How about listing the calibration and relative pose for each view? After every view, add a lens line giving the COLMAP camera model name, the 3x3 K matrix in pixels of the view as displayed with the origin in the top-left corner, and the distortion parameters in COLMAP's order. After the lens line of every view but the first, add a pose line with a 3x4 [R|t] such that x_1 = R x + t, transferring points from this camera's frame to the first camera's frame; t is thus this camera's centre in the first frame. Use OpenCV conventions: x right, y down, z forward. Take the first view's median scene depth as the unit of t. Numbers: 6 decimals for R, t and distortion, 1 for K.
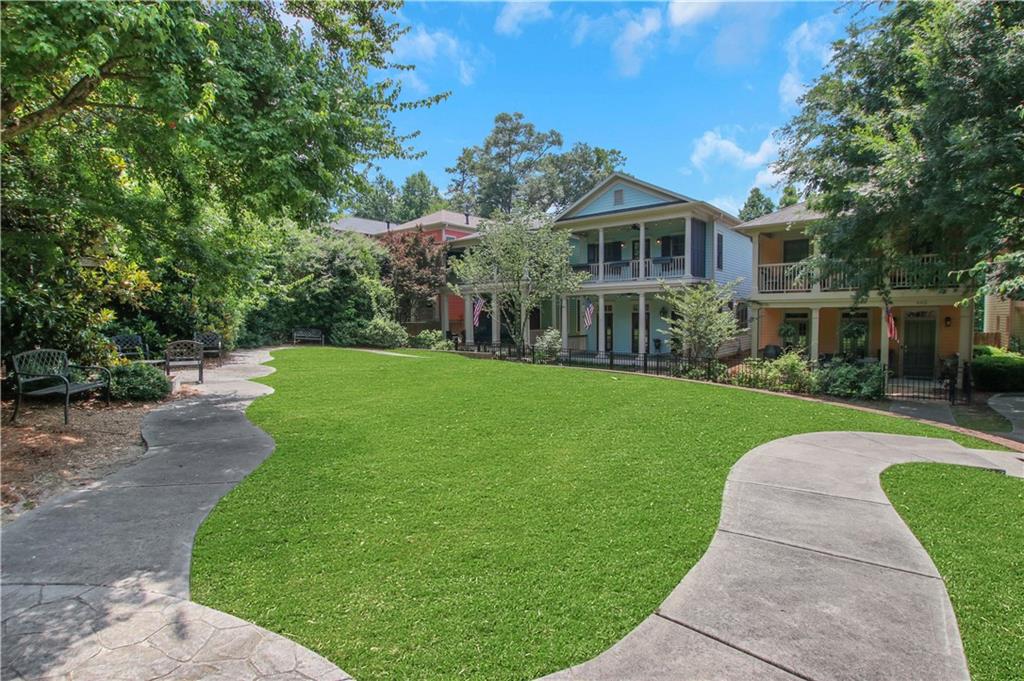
lens RADIAL K [[477.6, 0, 512.0], [0, 477.6, 340.5], [0, 0, 1]] dist [-0.027151, 0.000112]
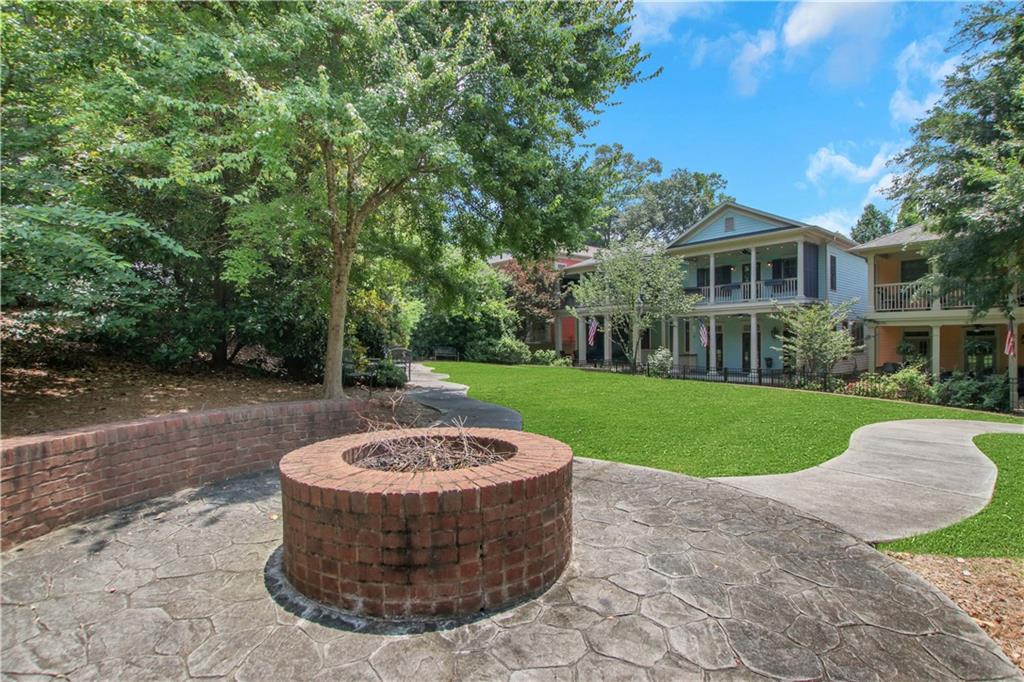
lens RADIAL K [[485.9, 0, 513.5], [0, 485.9, 348.1], [0, 0, 1]] dist [-0.026413, 0.000664]
pose [[0.985547, 0.003341, -0.169367, -0.068889], [-0.010114, 0.999183, -0.039139, 0.023816], [0.169098, 0.040286, 0.984776, -0.136983]]
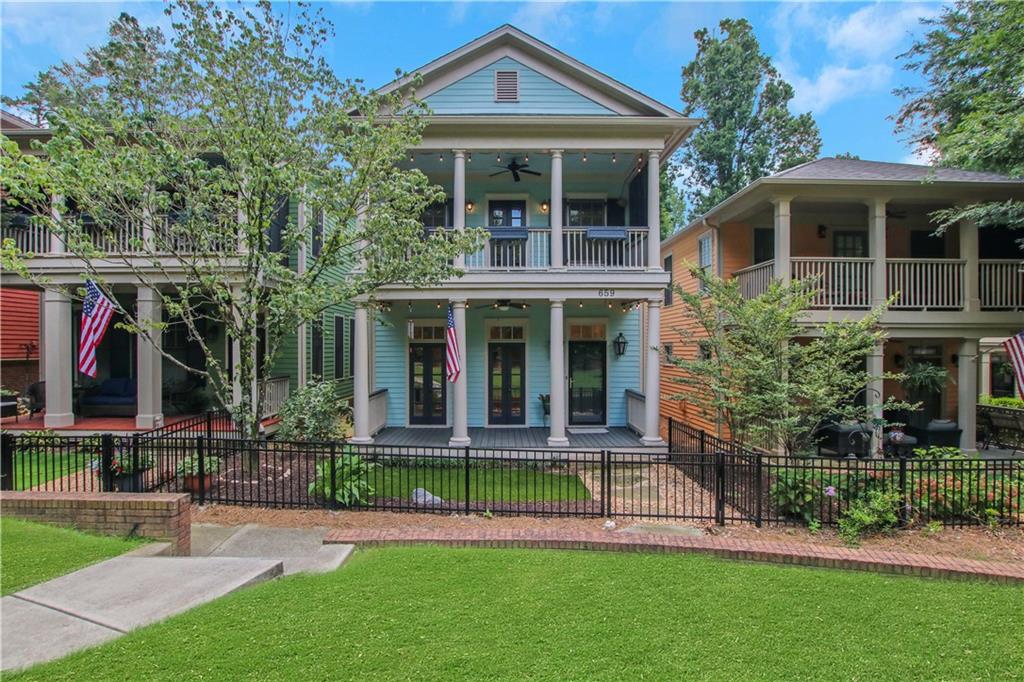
lens RADIAL K [[485.9, 0, 513.5], [0, 485.9, 348.1], [0, 0, 1]] dist [-0.026413, 0.000664]
pose [[0.773703, -0.001967, 0.633546, -0.062950], [0.020493, 0.999550, -0.021923, -0.040917], [-0.633218, 0.029945, 0.773394, 0.640981]]
